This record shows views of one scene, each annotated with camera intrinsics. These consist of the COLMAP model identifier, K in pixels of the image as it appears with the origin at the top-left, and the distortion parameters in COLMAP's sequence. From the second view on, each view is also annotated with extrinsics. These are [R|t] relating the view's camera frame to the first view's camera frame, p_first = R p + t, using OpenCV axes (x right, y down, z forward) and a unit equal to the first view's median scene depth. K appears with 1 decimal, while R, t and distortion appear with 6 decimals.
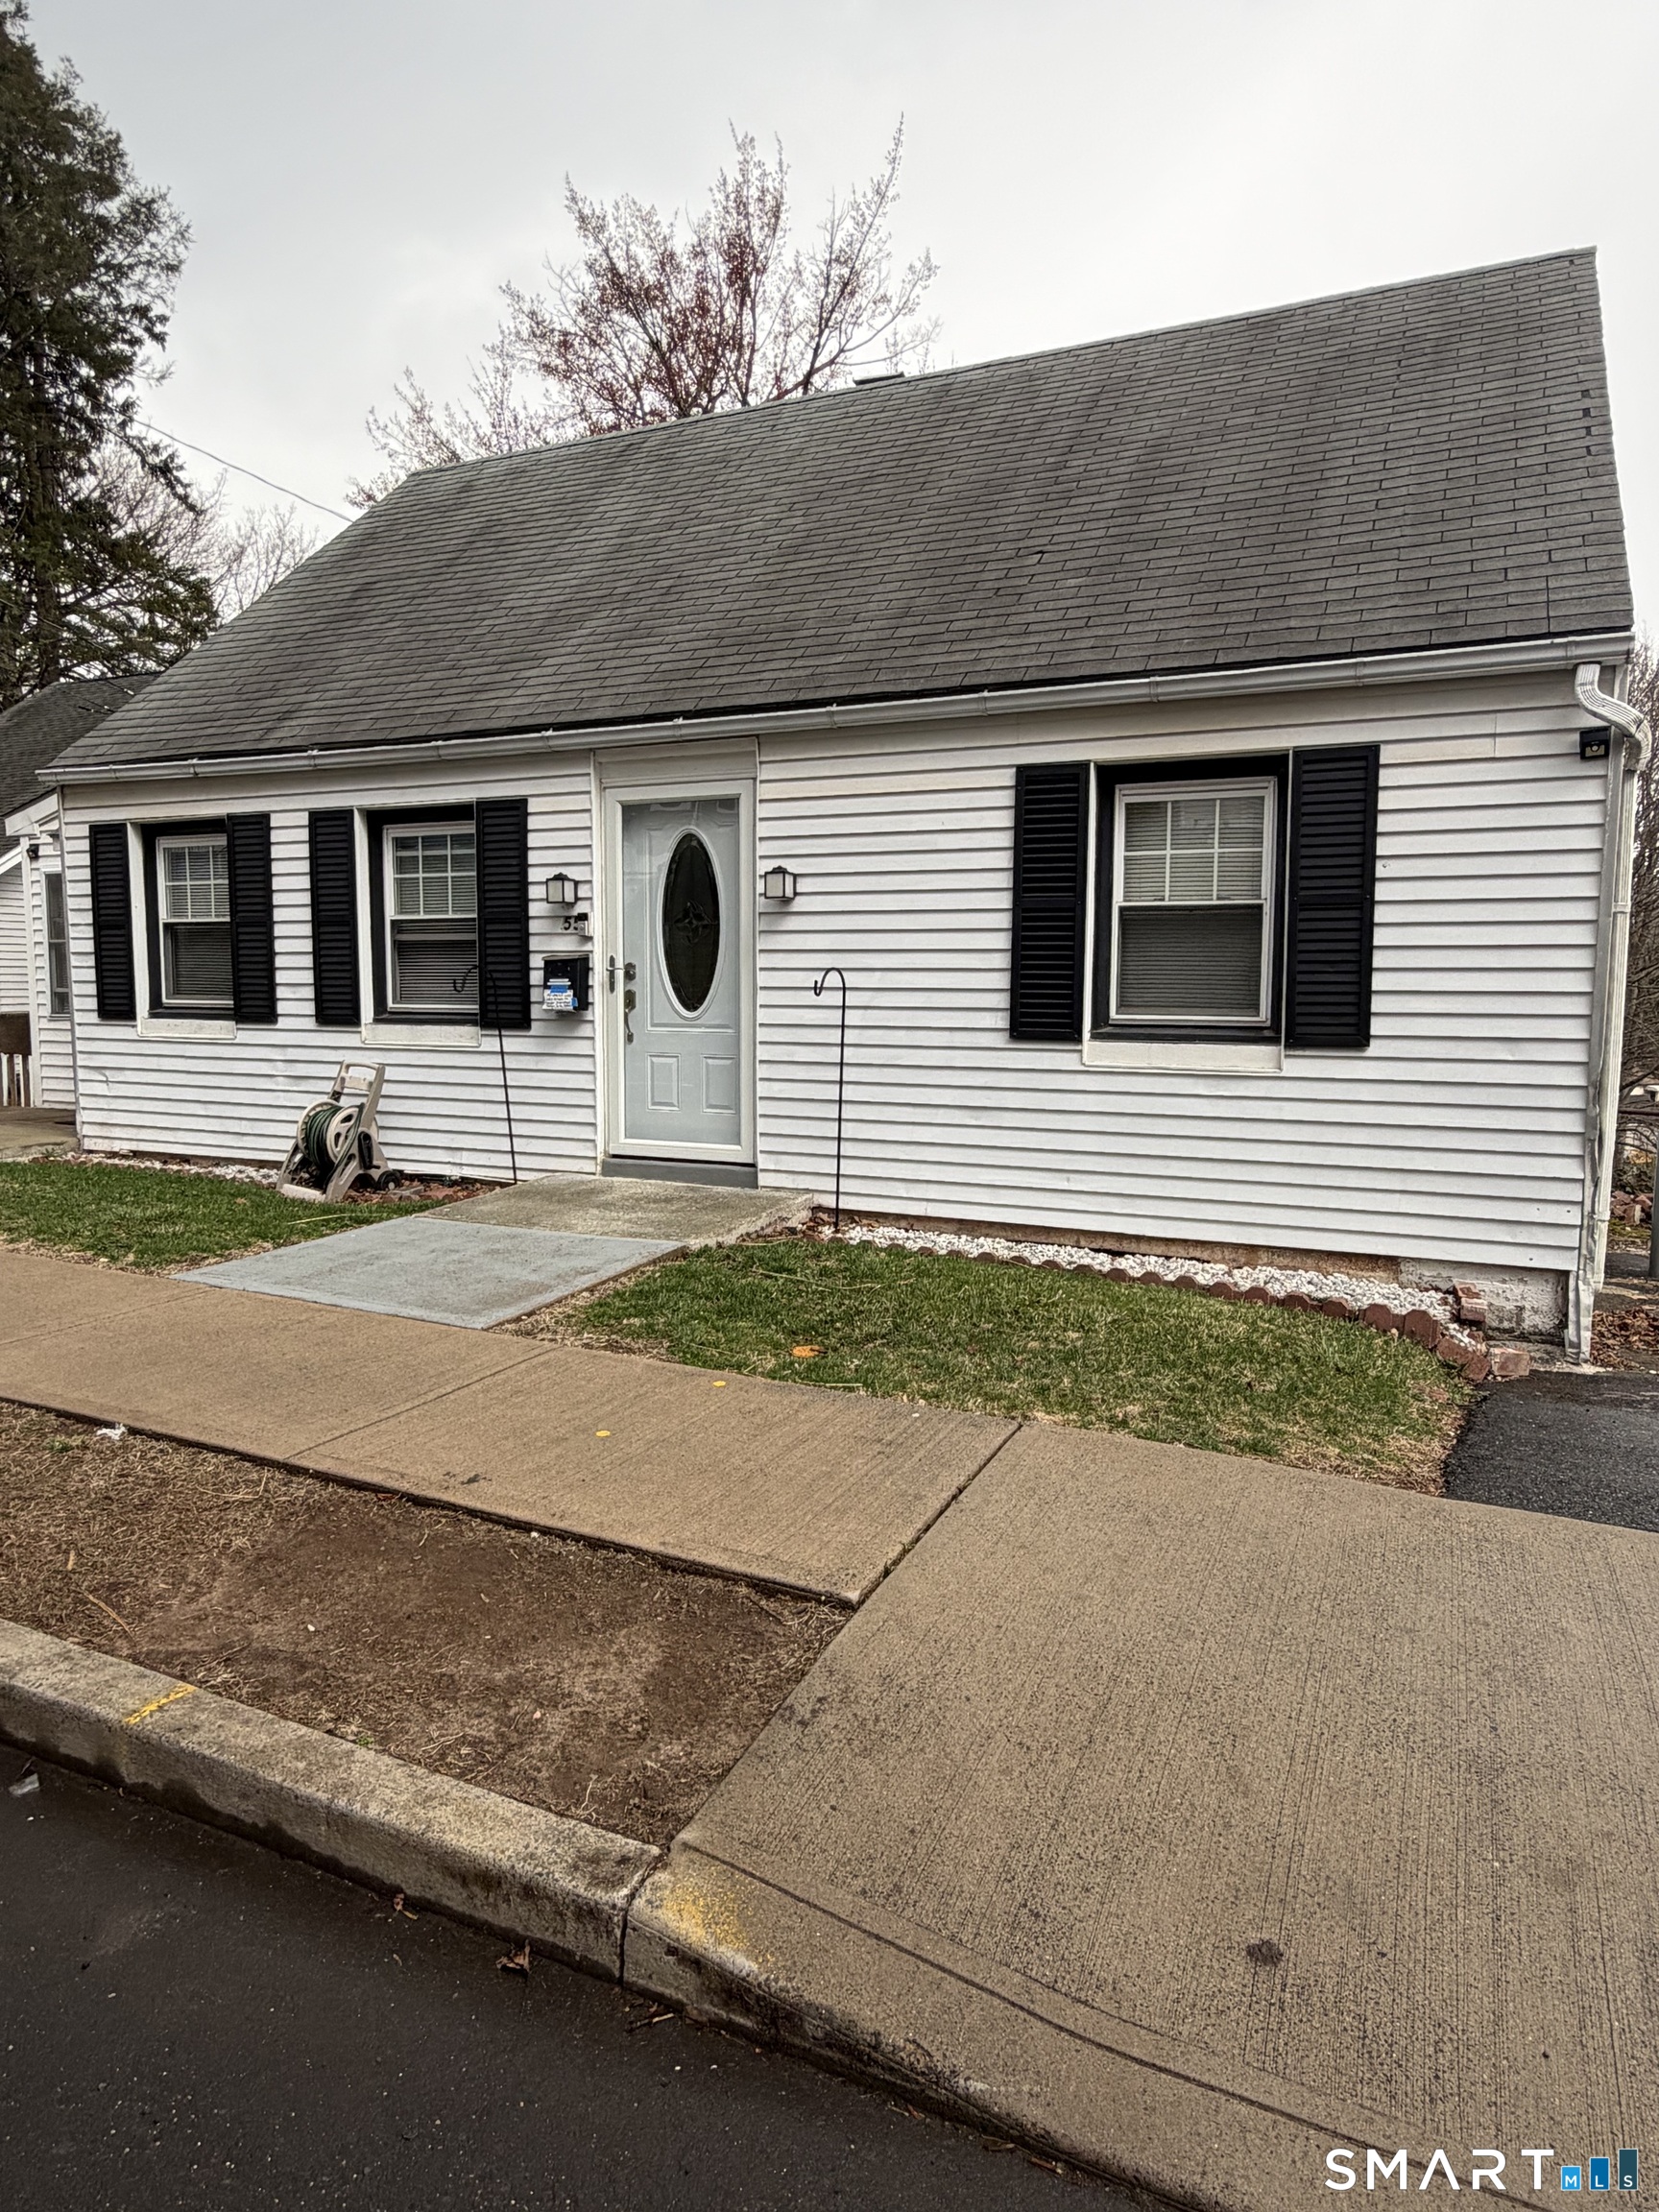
lens RADIAL K [[1373.0, 0, 815.3], [0, 1373.0, 1106.9], [0, 0, 1]] dist [-0.016251, 0.017784]
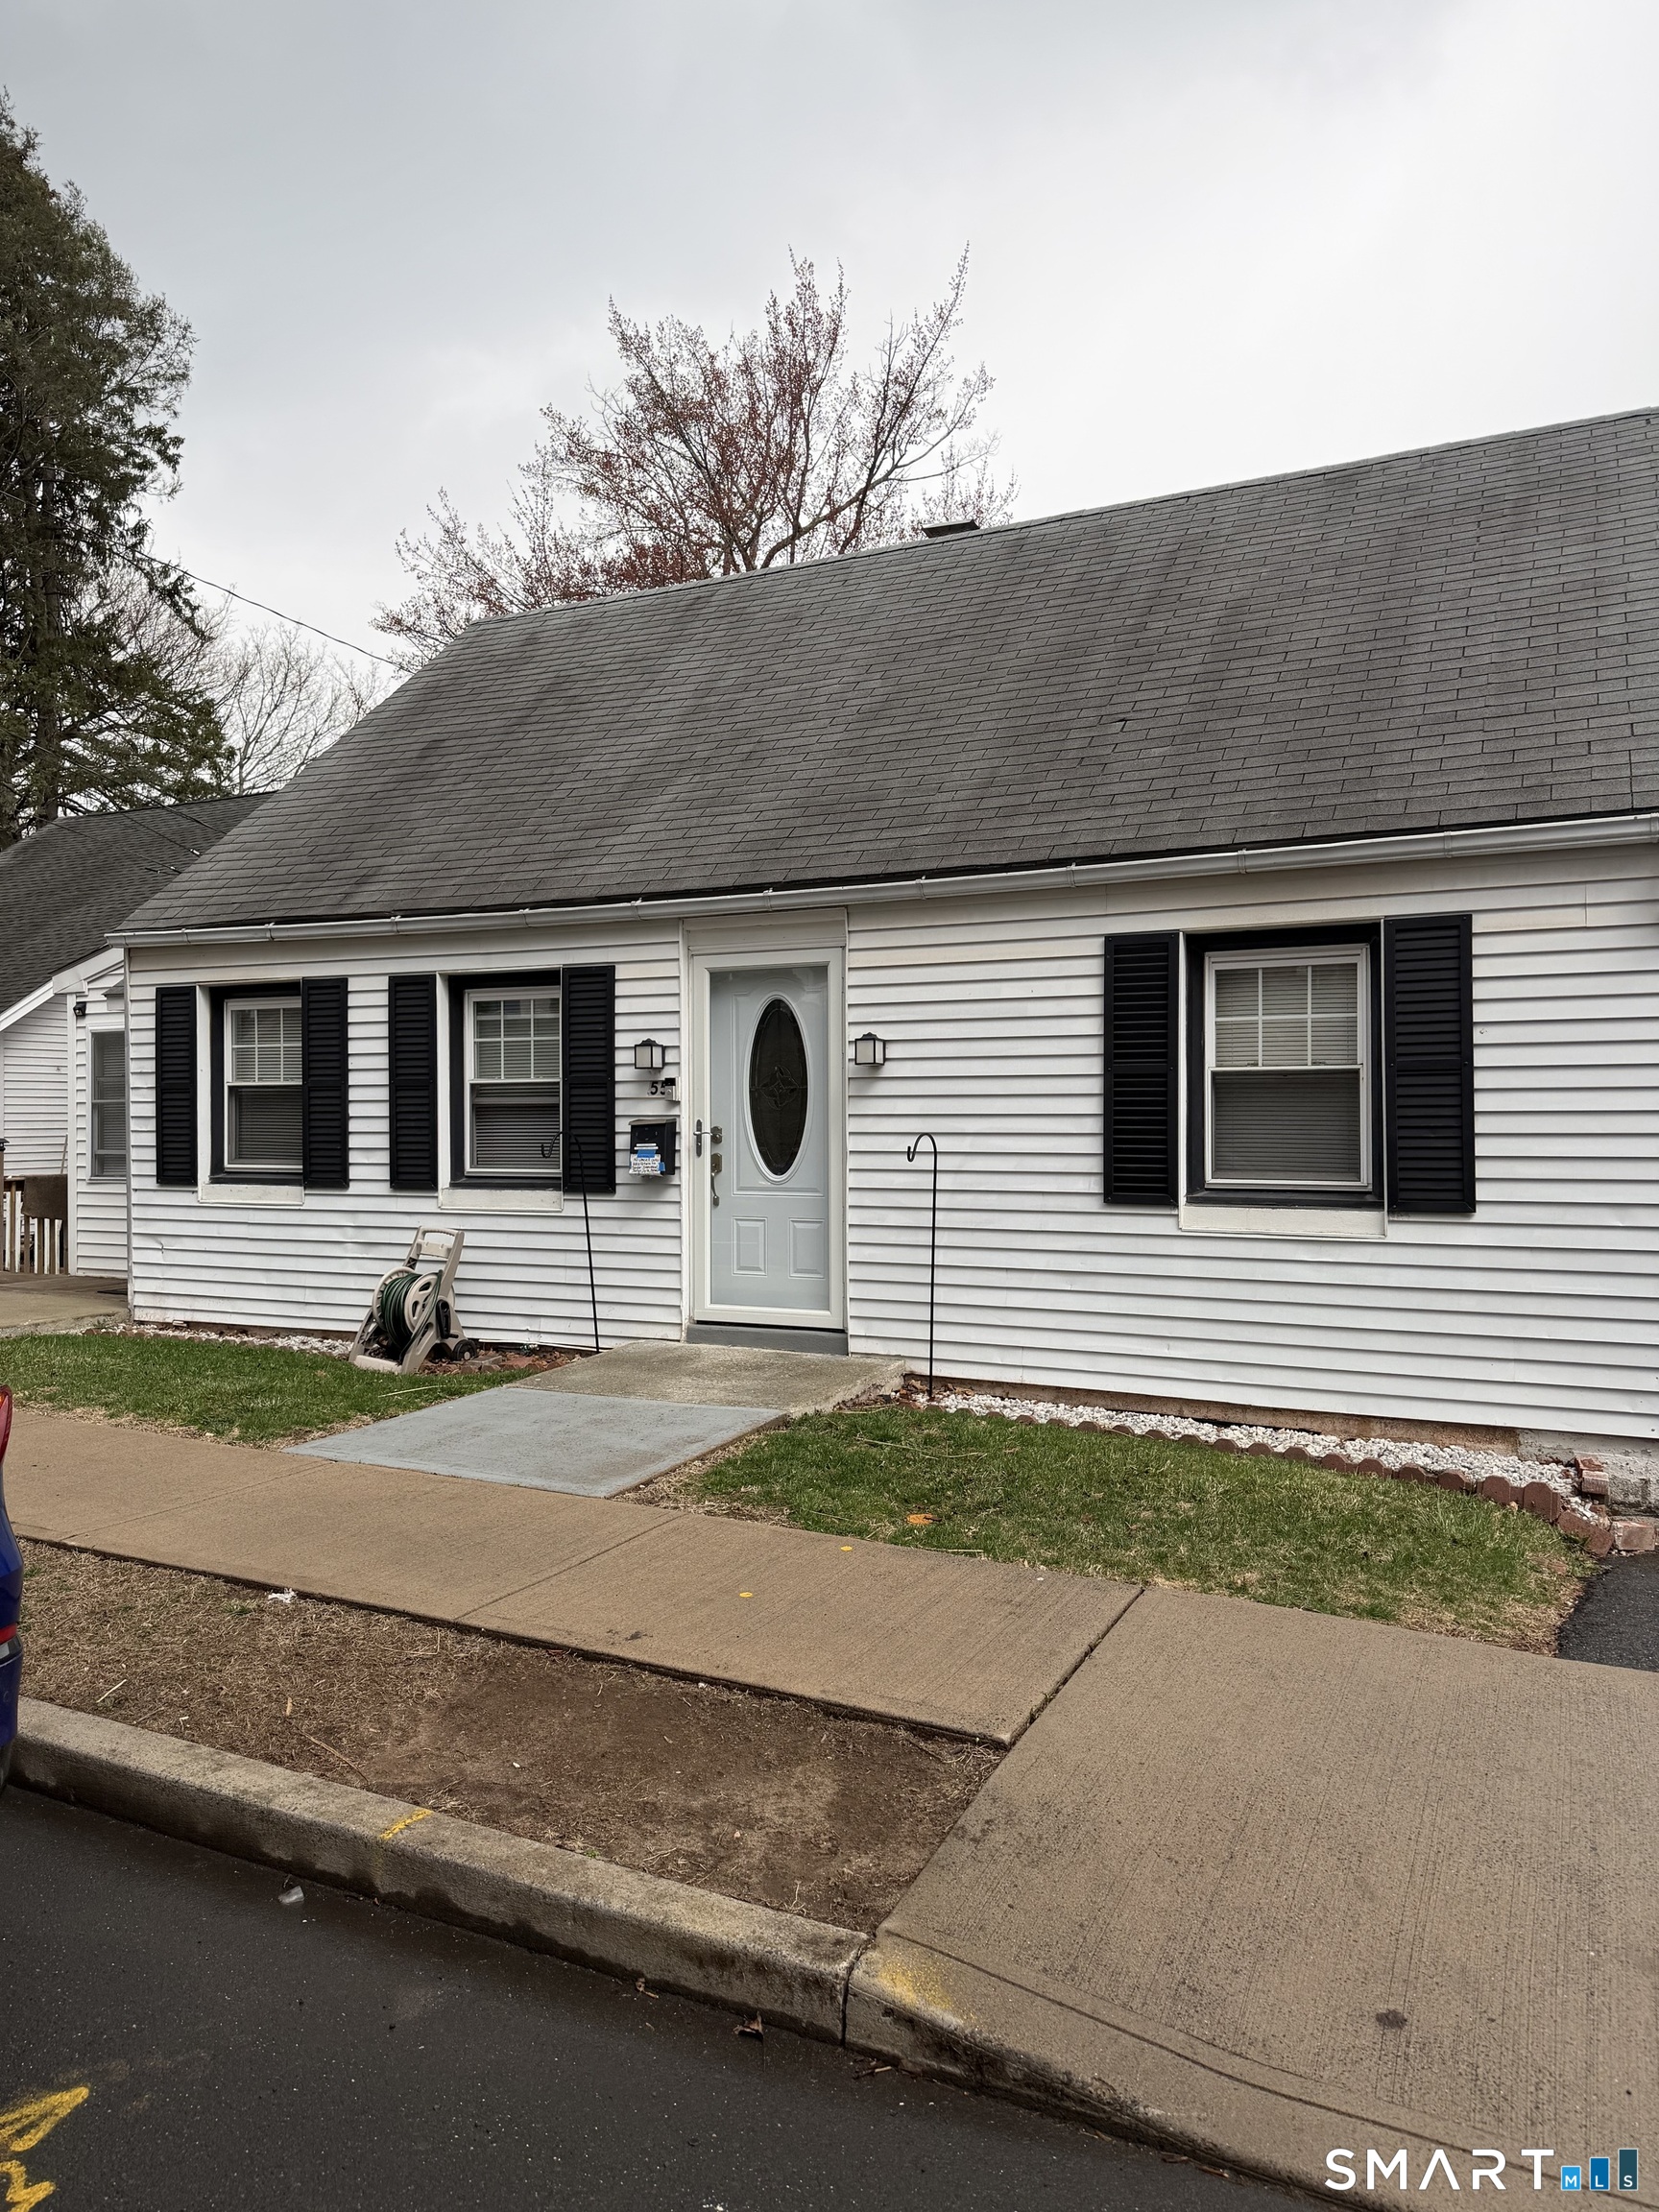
lens RADIAL K [[1547.6, 0, 813.6], [0, 1547.6, 1105.1], [0, 0, 1]] dist [0.053460, -0.067994]
pose [[0.999567, -0.008493, -0.028180, -0.036044], [0.005648, 0.995017, -0.099550, -0.009841], [0.028885, 0.099347, 0.994633, -0.125296]]
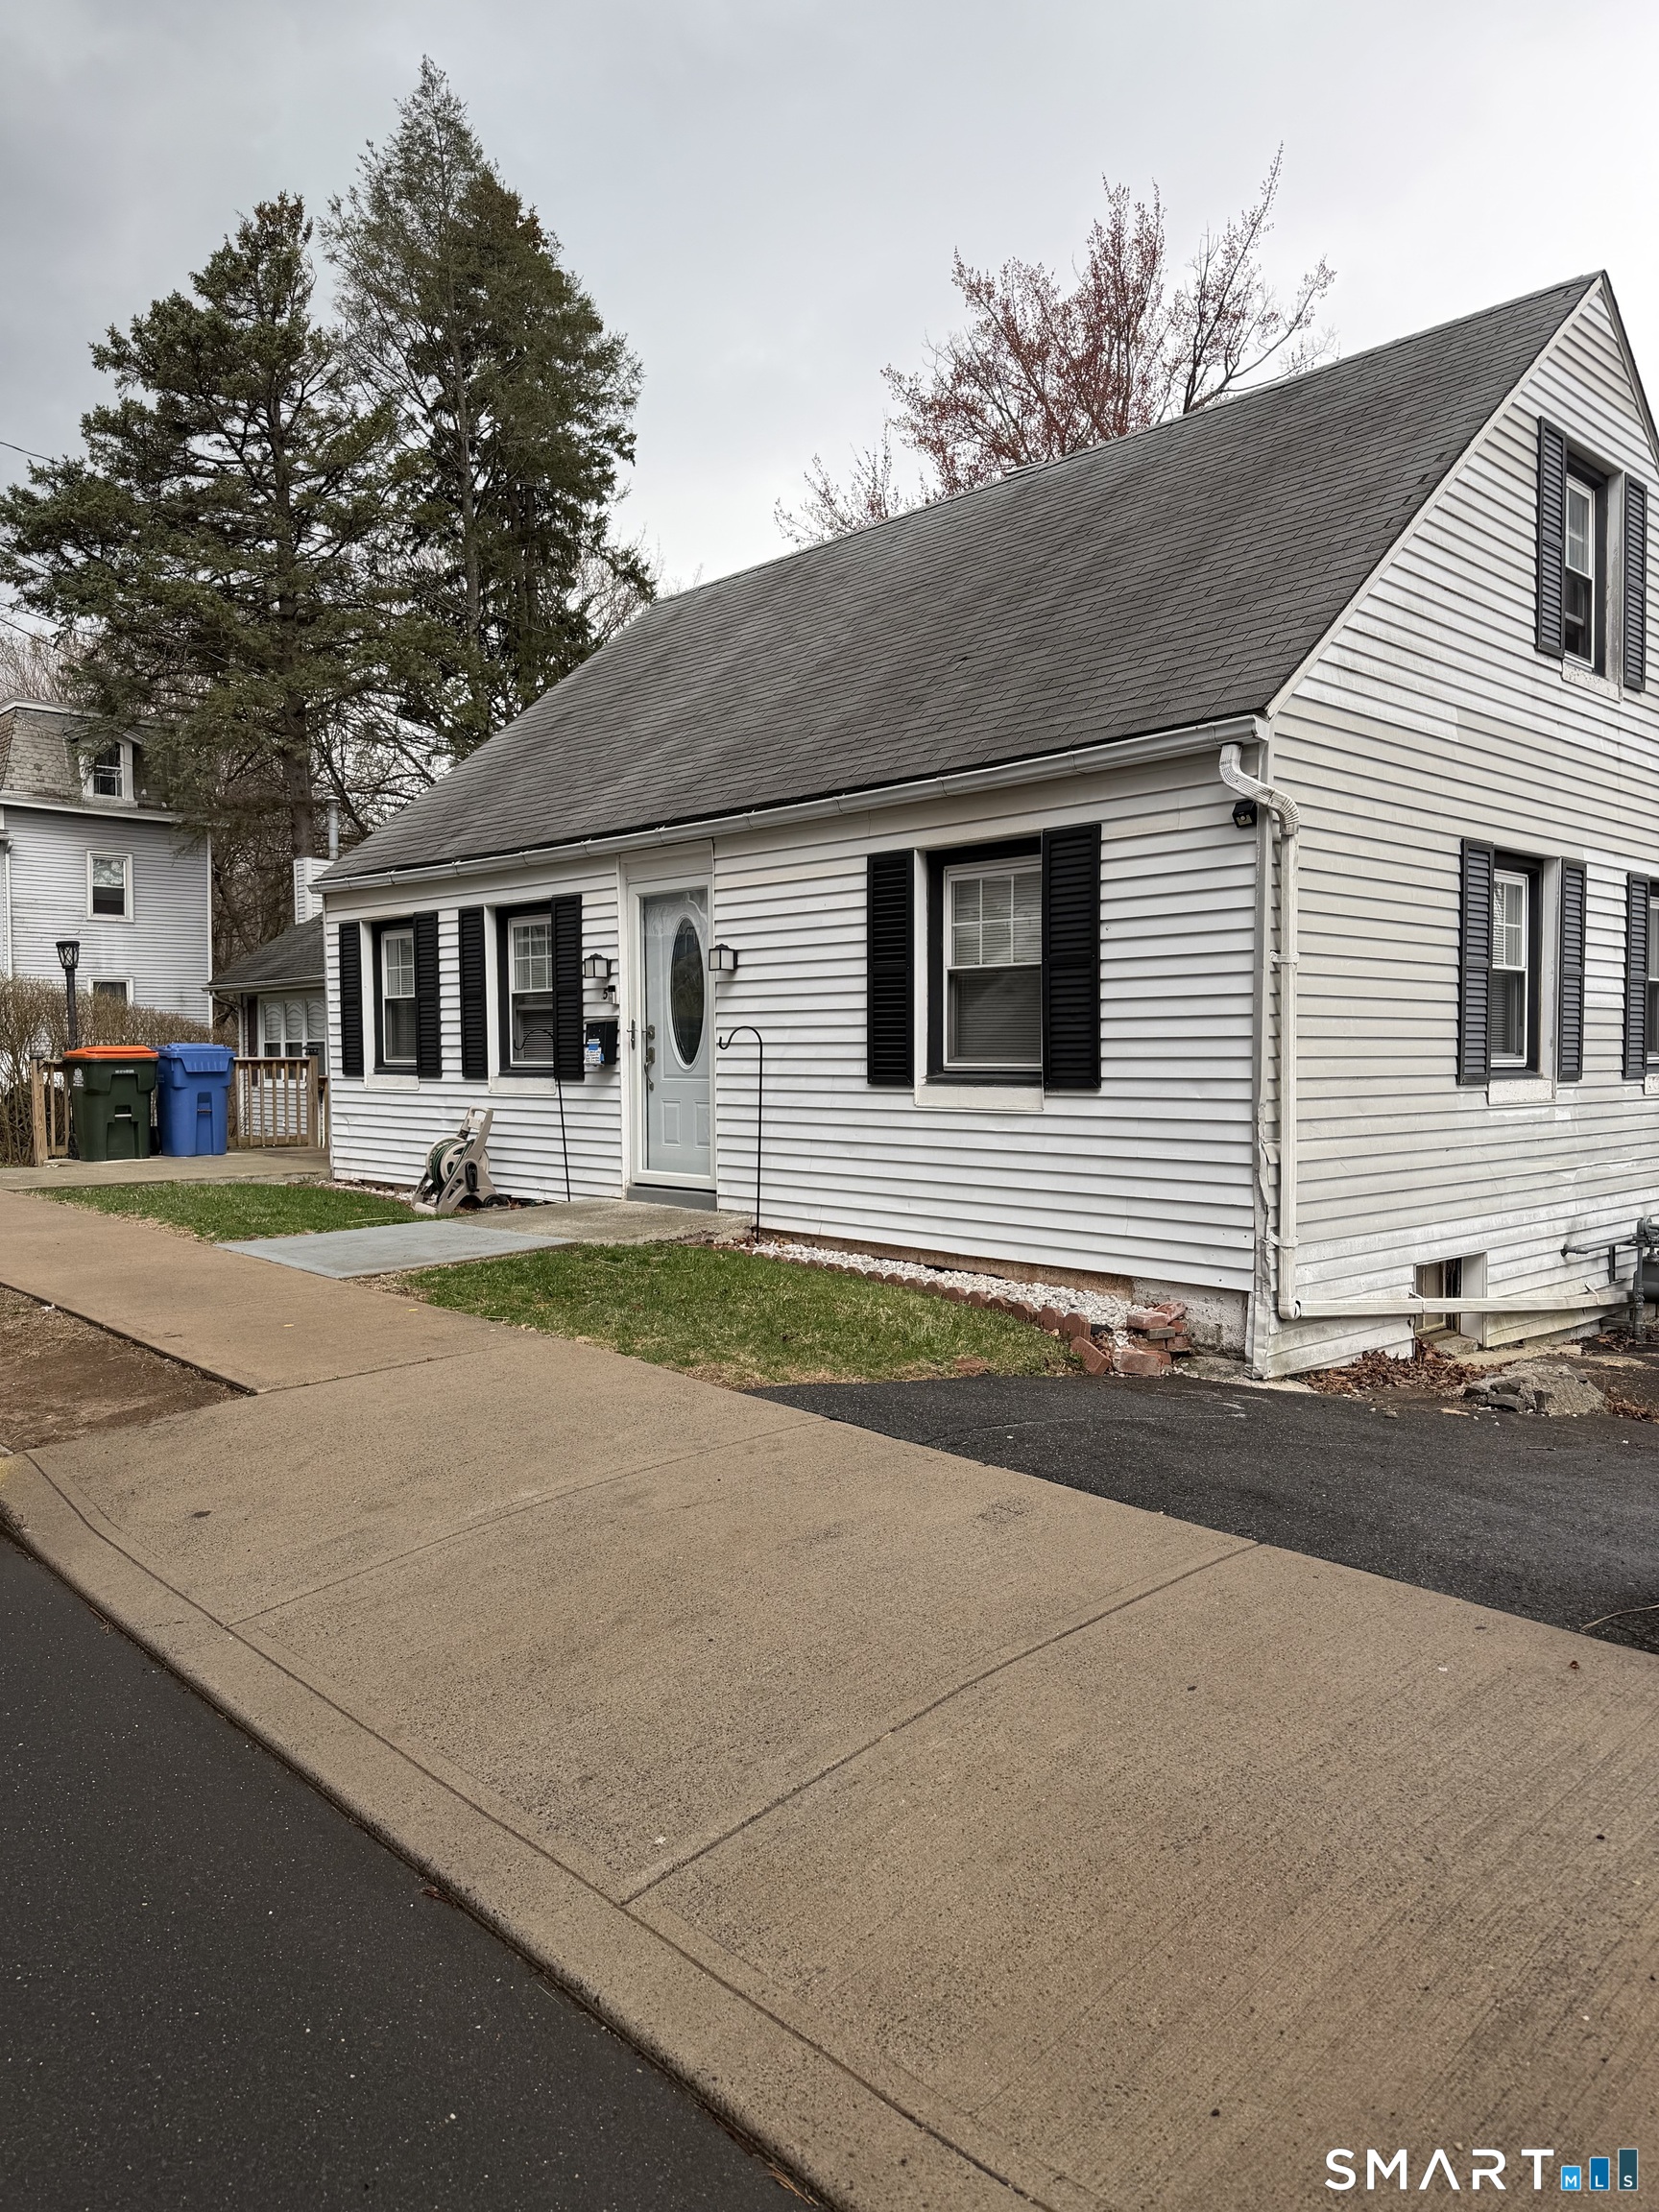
lens RADIAL K [[1547.6, 0, 866.5], [0, 1547.6, 1122.8], [0, 0, 1]] dist [0.053460, -0.067994]
pose [[0.934672, 0.008385, -0.355412, 0.583283], [-0.025096, 0.998784, -0.042433, 0.037775], [0.354624, 0.048580, 0.933746, -0.226047]]
